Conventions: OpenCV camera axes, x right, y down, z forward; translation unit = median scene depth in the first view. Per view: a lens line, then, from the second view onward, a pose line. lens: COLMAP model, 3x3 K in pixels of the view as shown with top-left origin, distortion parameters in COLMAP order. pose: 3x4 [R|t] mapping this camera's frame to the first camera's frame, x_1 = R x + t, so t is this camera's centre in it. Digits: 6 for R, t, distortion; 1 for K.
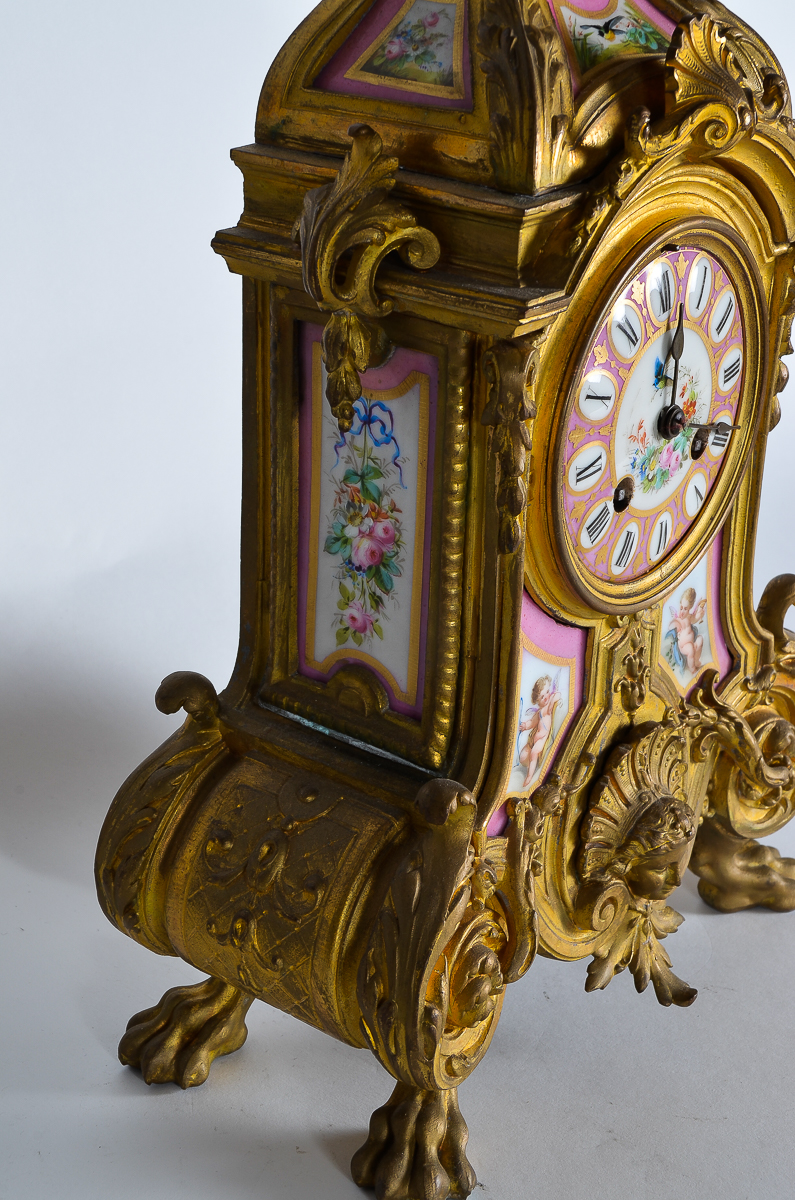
lens RADIAL K [[2091.5, 0, 433.2], [0, 2091.5, 582.0], [0, 0, 1]] dist [0.106999, 0.000000]
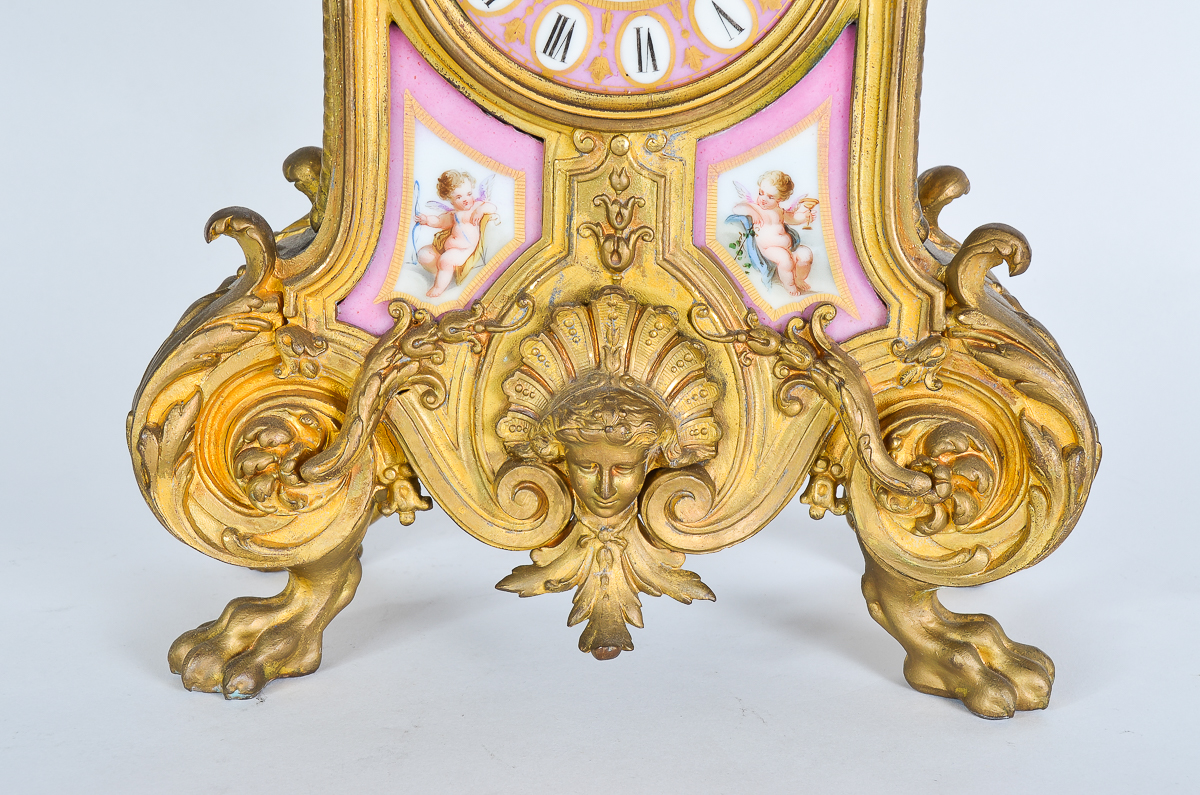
lens RADIAL K [[2091.5, 0, 593.4], [0, 2091.5, 451.2], [0, 0, 1]] dist [0.106999, 0.000000]
pose [[0.590111, 0.225696, -0.775132, 0.751425], [-0.319724, 0.946959, 0.032320, 0.104422], [0.741313, 0.228756, 0.630972, 0.491095]]
